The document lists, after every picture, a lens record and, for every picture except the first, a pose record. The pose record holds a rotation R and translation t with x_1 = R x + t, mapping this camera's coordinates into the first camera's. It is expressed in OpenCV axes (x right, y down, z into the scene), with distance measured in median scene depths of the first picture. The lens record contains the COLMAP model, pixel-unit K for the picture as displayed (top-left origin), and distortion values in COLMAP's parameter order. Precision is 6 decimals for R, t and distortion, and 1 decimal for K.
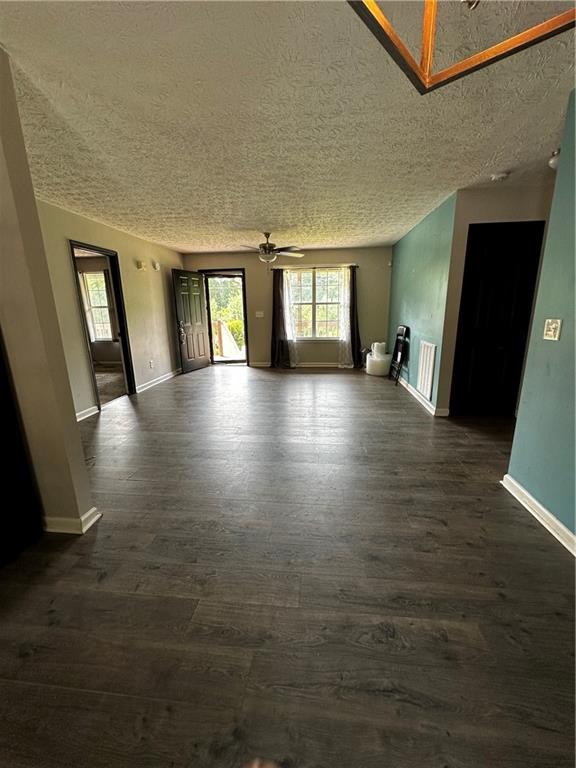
lens RADIAL K [[308.1, 0, 287.1], [0, 308.1, 386.0], [0, 0, 1]] dist [-0.002654, 0.000517]
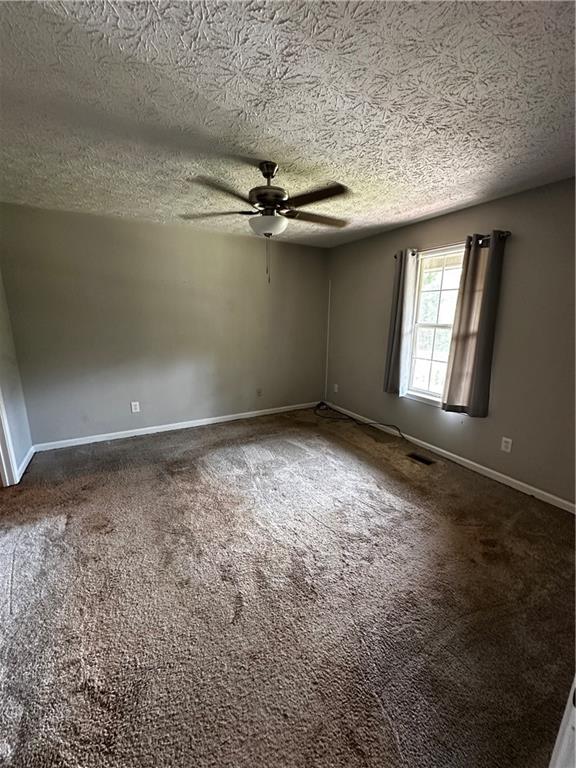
lens RADIAL K [[308.1, 0, 285.1], [0, 308.1, 384.1], [0, 0, 1]] dist [-0.002654, 0.000517]
pose [[0.582515, 0.191050, -0.790048, -0.359607], [-0.218755, 0.972970, 0.073992, -0.157592], [0.782829, 0.129726, 0.608563, 0.558915]]
